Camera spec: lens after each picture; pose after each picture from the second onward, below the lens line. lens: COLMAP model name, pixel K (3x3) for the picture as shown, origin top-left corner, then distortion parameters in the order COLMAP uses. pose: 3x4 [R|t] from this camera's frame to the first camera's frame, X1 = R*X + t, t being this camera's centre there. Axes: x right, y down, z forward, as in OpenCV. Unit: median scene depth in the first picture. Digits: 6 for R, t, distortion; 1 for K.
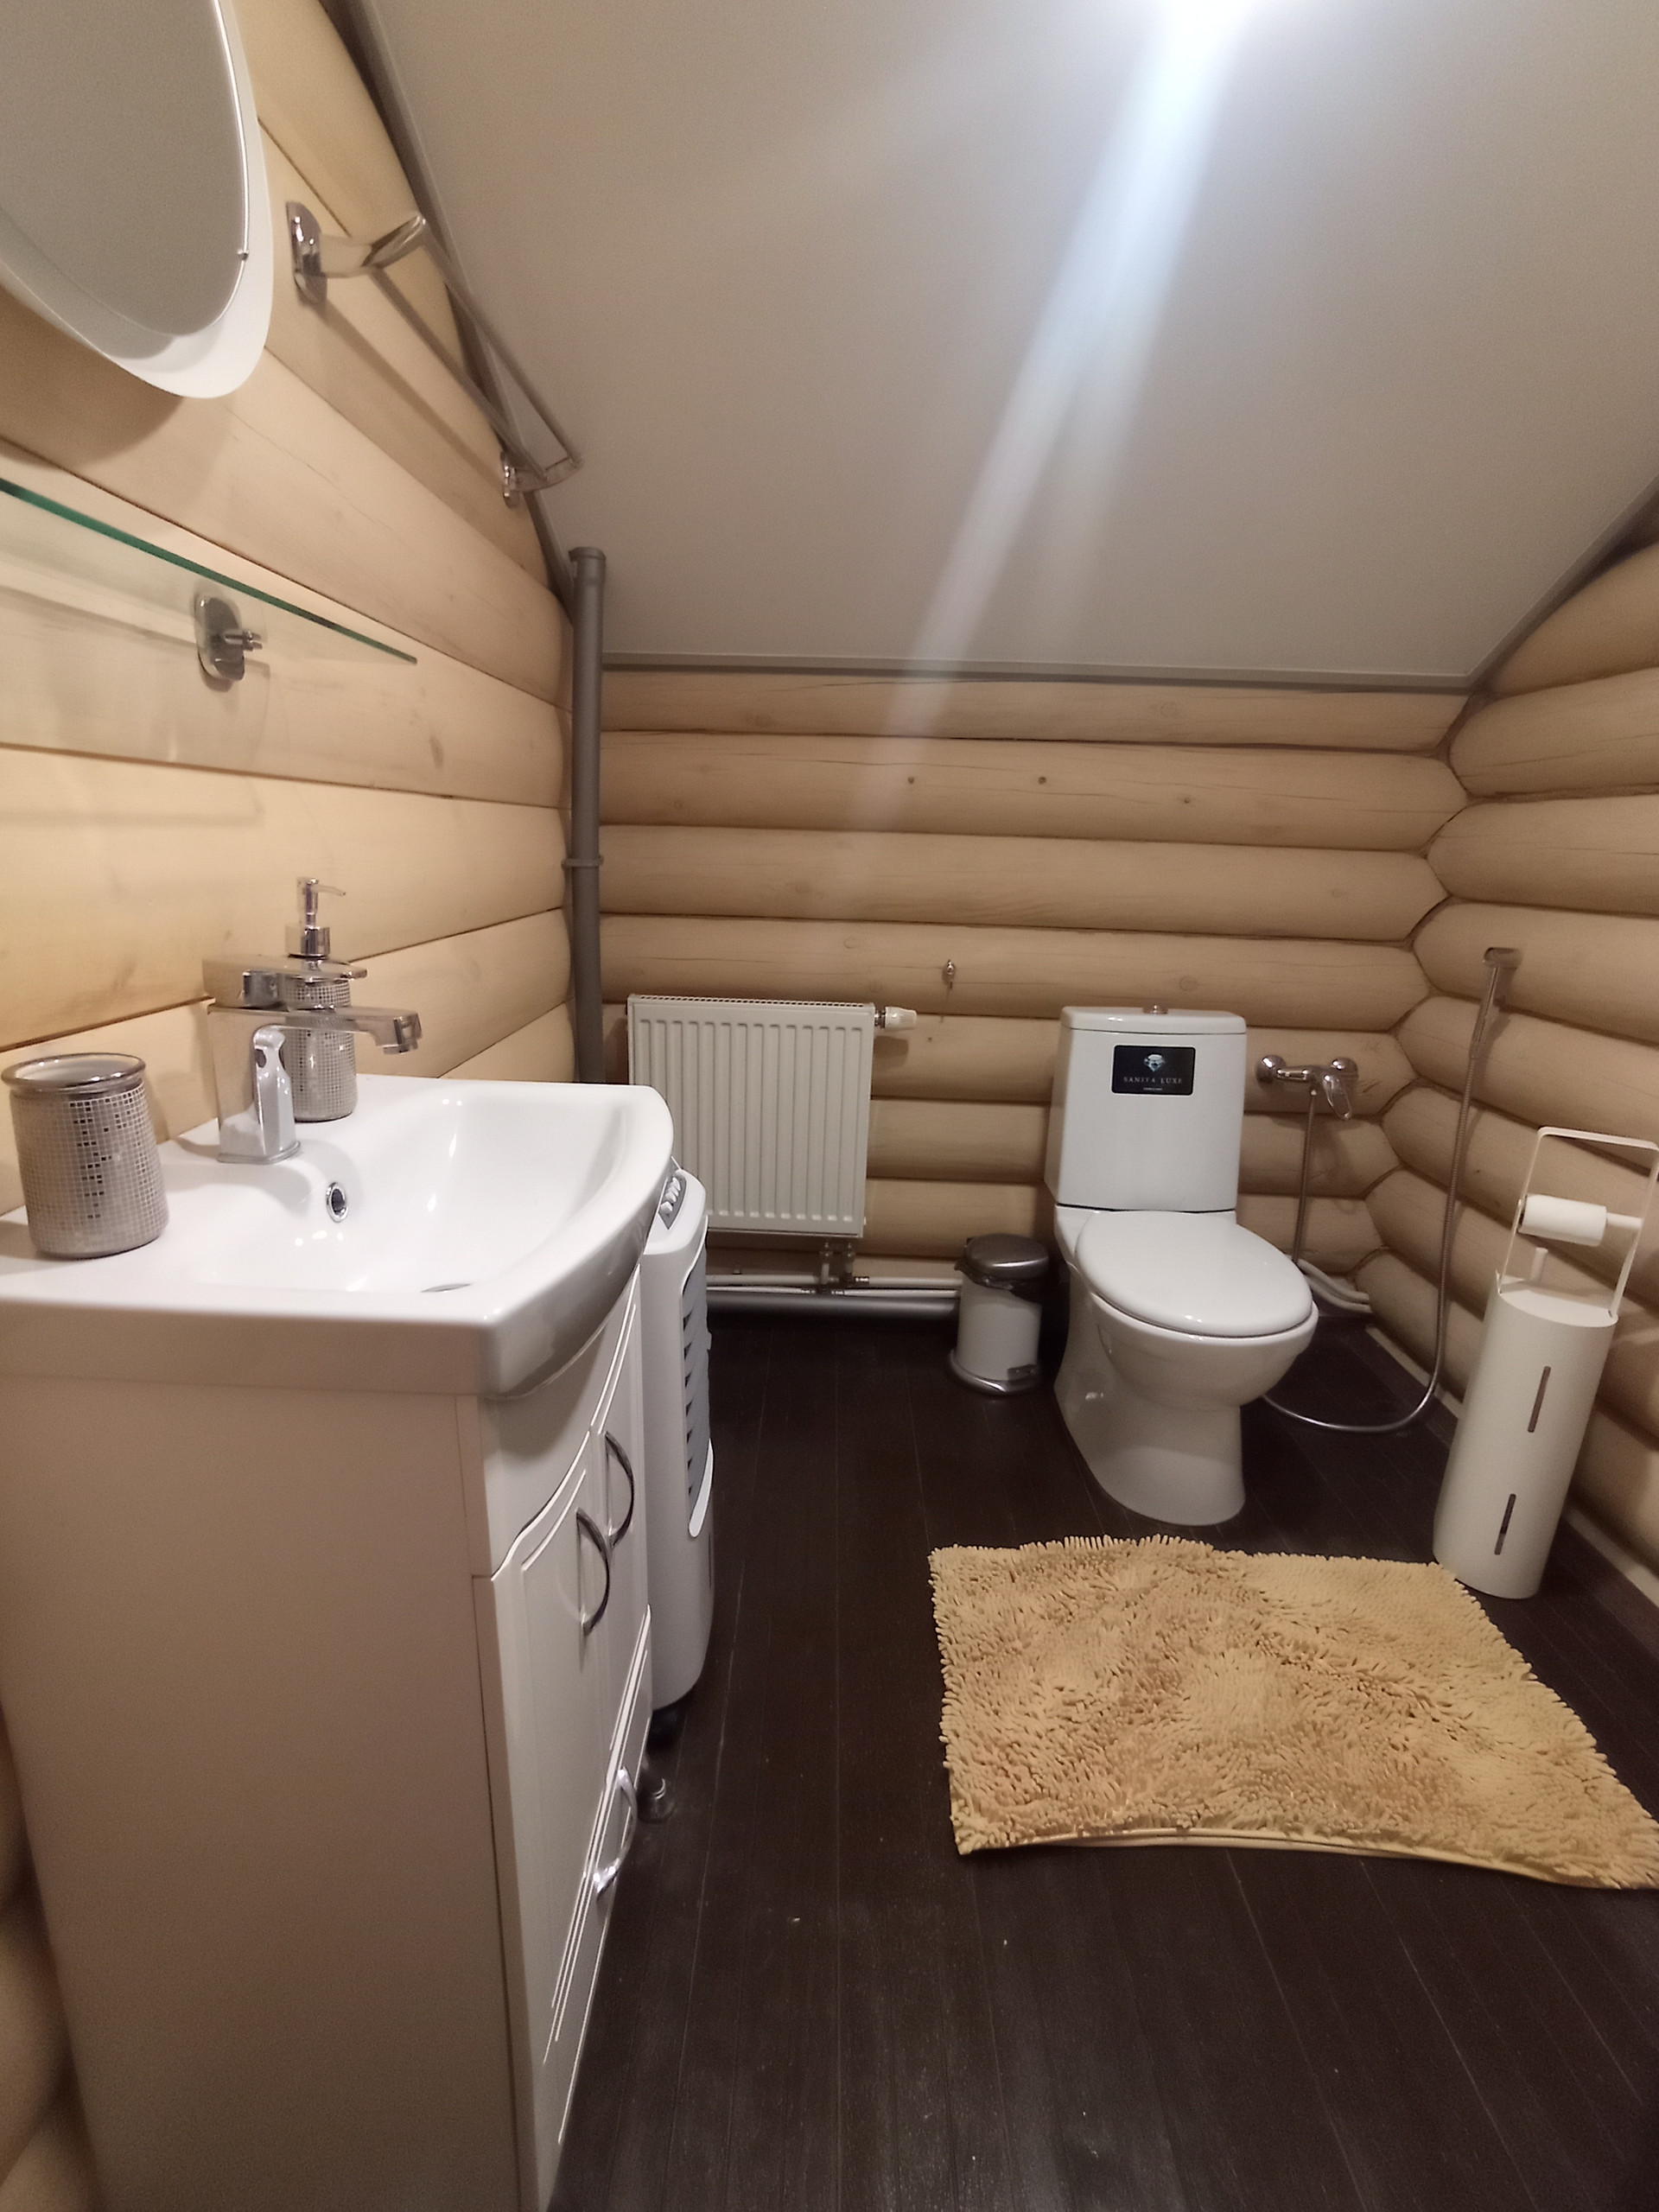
lens RADIAL K [[1007.3, 0, 806.7], [0, 1007.3, 1118.6], [0, 0, 1]] dist [-0.039358, 0.023133]
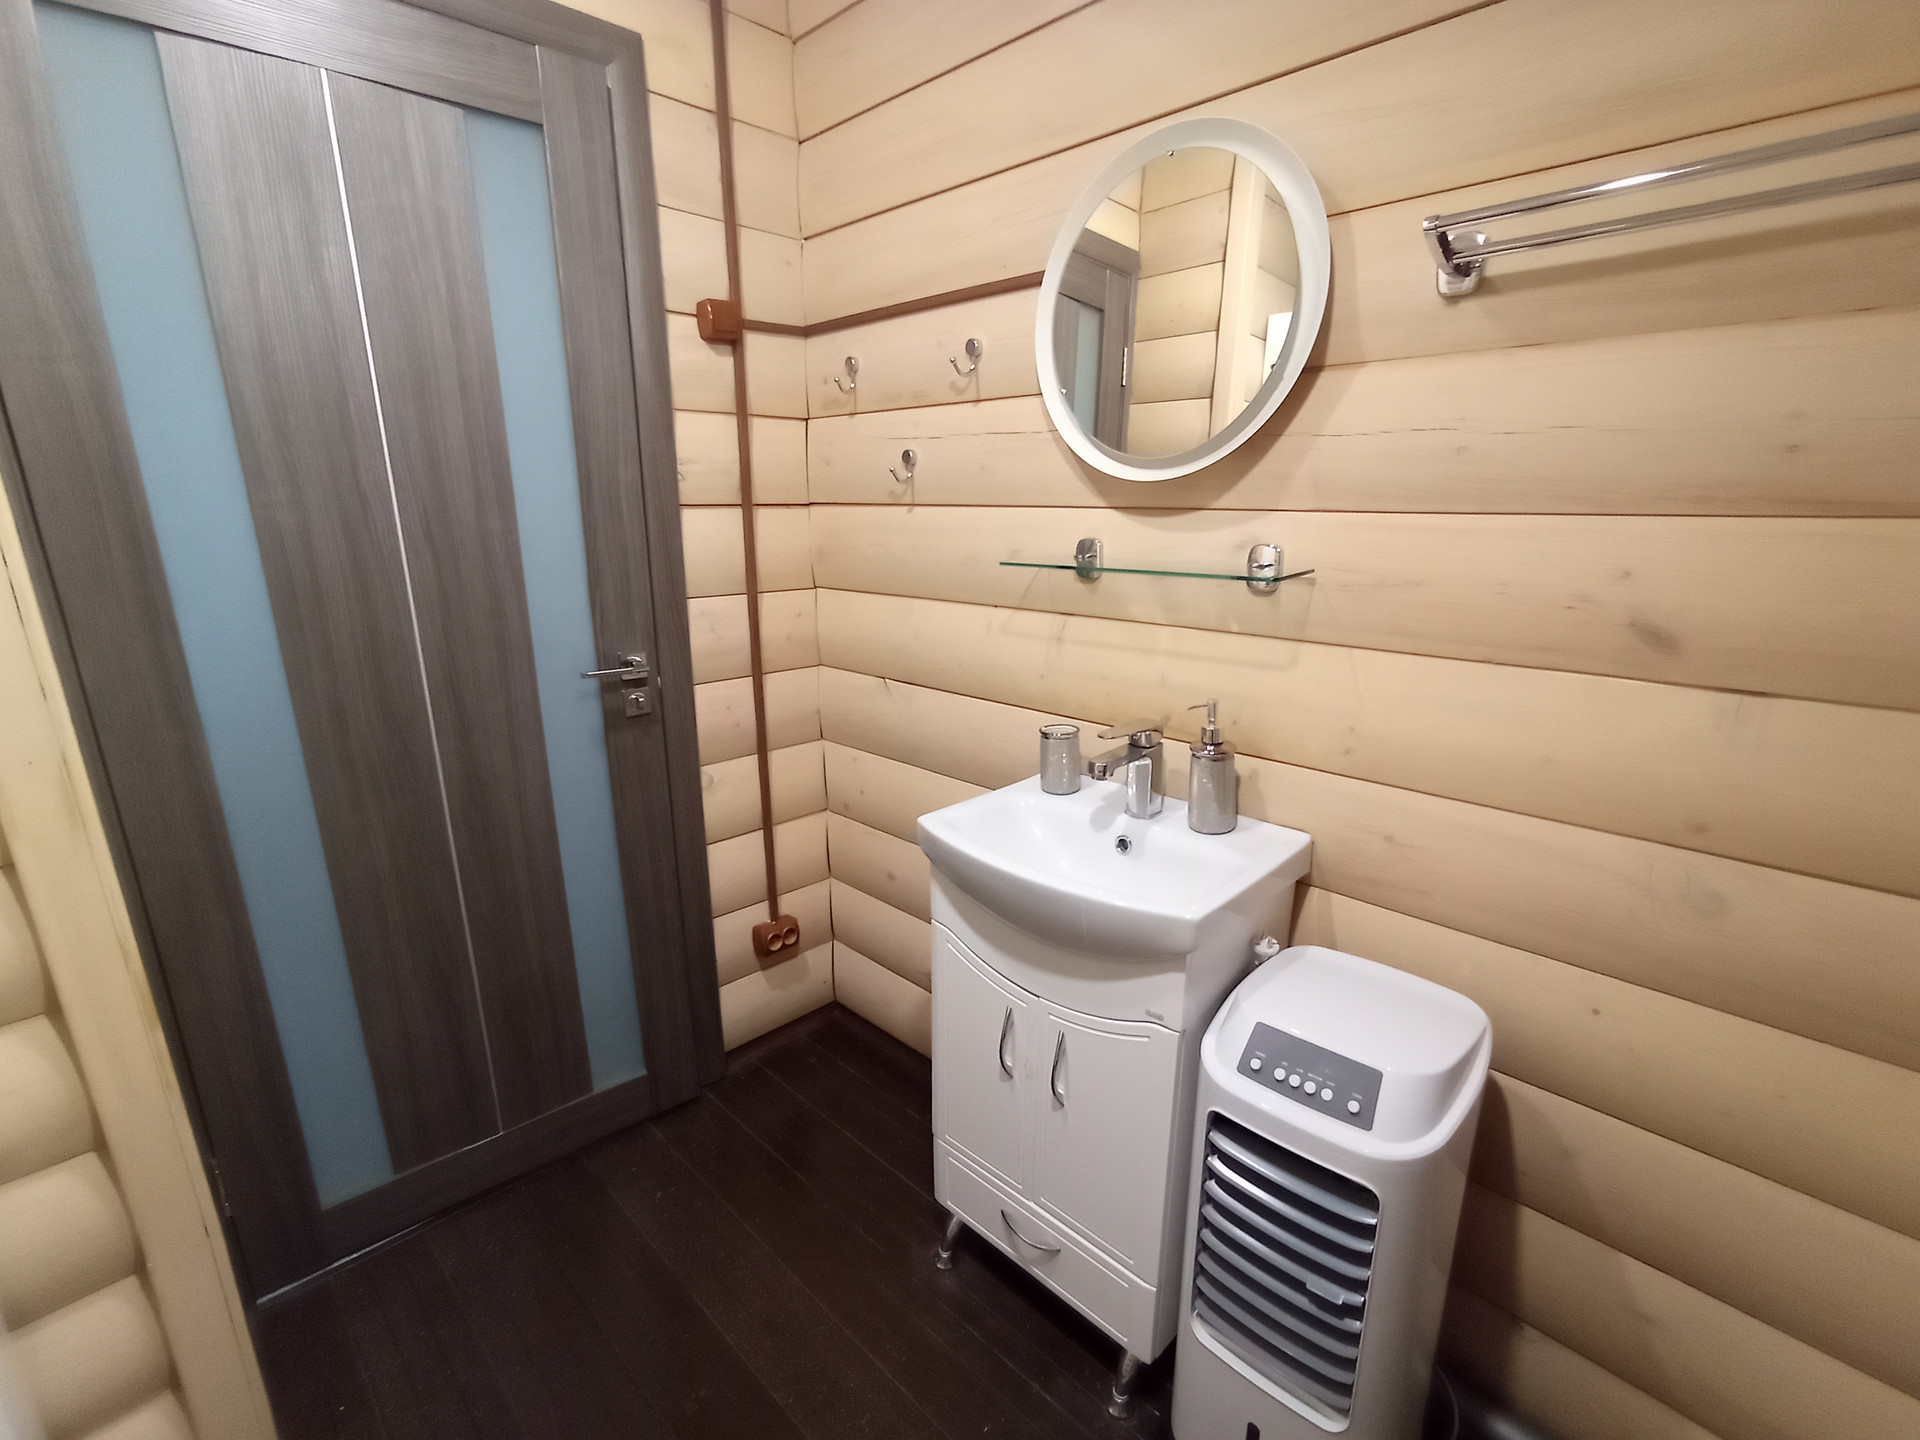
lens RADIAL K [[874.3, 0, 971.8], [0, 874.3, 739.2], [0, 0, 1]] dist [-0.039358, 0.023133]
pose [[-0.679350, 0.170603, -0.713707, 0.968607], [-0.209610, 0.886961, 0.411537, -0.774054], [0.703240, 0.429178, -0.566797, 1.712525]]
